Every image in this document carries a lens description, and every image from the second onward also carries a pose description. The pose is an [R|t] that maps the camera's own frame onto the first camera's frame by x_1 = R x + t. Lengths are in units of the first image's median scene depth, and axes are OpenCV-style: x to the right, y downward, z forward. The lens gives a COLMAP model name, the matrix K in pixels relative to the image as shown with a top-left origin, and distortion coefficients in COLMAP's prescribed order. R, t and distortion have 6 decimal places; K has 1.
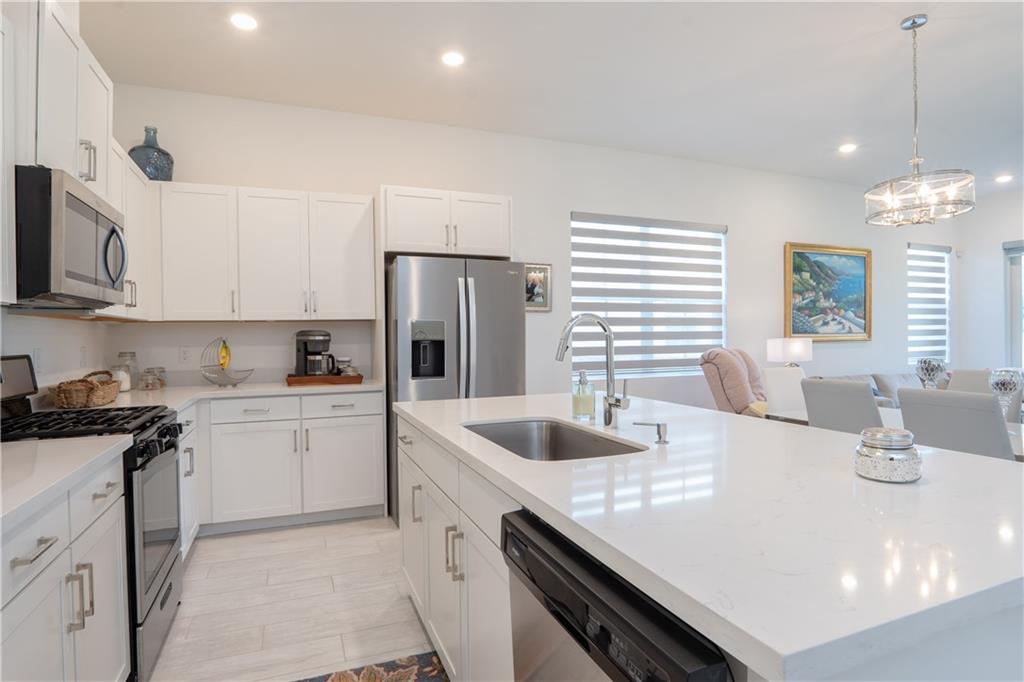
lens RADIAL K [[545.4, 0, 509.5], [0, 545.4, 339.6], [0, 0, 1]] dist [-0.040654, 0.009879]
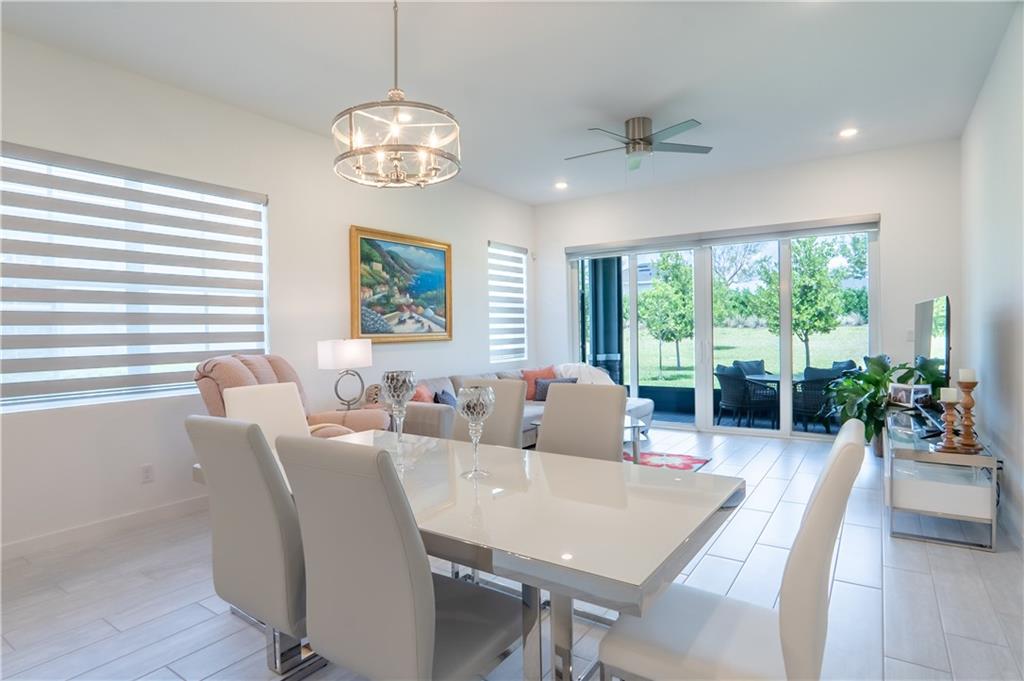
lens RADIAL K [[545.4, 0, 509.5], [0, 545.4, 339.1], [0, 0, 1]] dist [-0.040654, 0.009879]
pose [[0.831182, -0.014120, 0.555821, 0.242274], [0.013563, 0.999895, 0.005120, -0.003782], [-0.555835, 0.003283, 0.831286, 0.156837]]
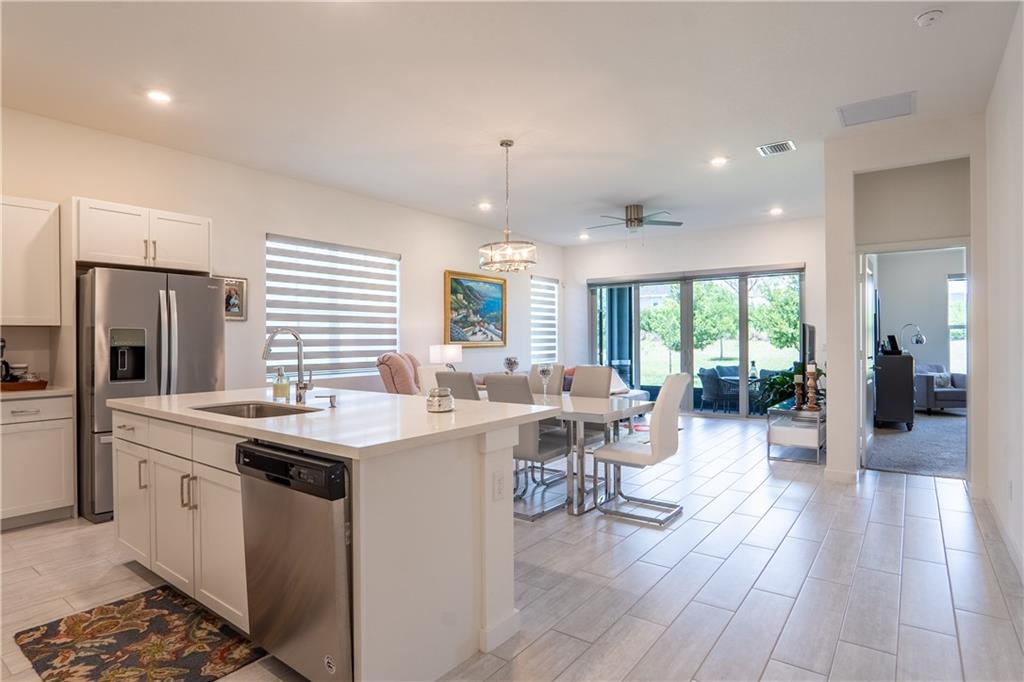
lens RADIAL K [[545.4, 0, 509.5], [0, 545.4, 339.6], [0, 0, 1]] dist [-0.040654, 0.009879]
pose [[0.853848, 0.005418, 0.520495, -0.032627], [0.001107, 0.999925, -0.012224, 0.001154], [-0.520522, 0.011014, 0.853777, -0.185697]]
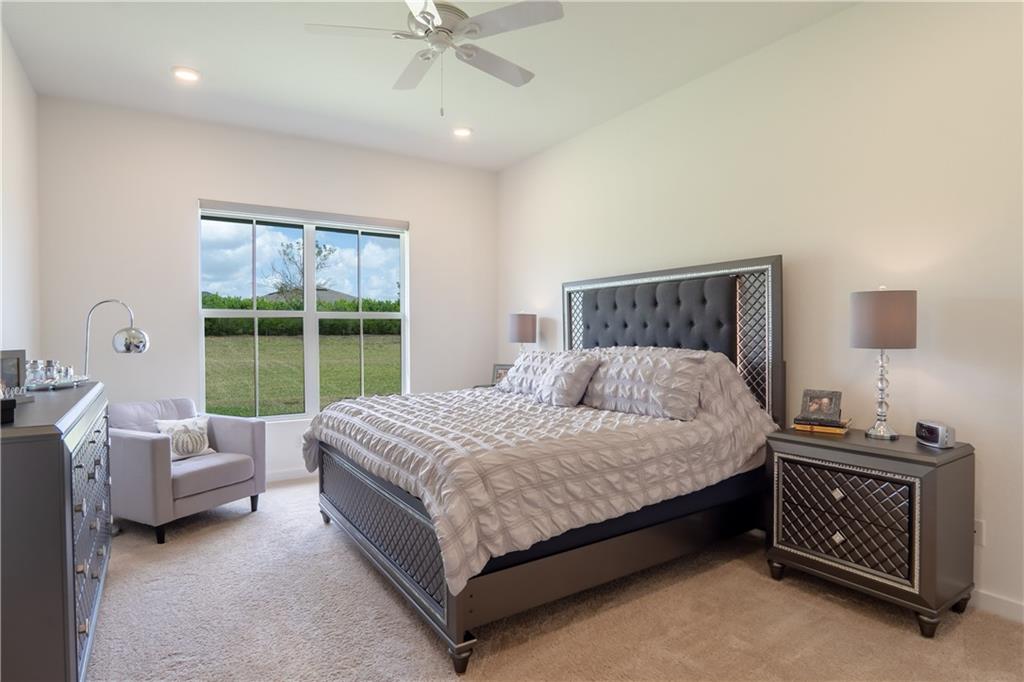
lens RADIAL K [[545.4, 0, 509.5], [0, 545.4, 339.6], [0, 0, 1]] dist [-0.040654, 0.009879]
pose [[-0.201530, -0.003435, 0.979476, 1.011739], [0.013401, 0.999891, 0.006264, -0.014695], [-0.979391, 0.014389, -0.201462, 0.190431]]
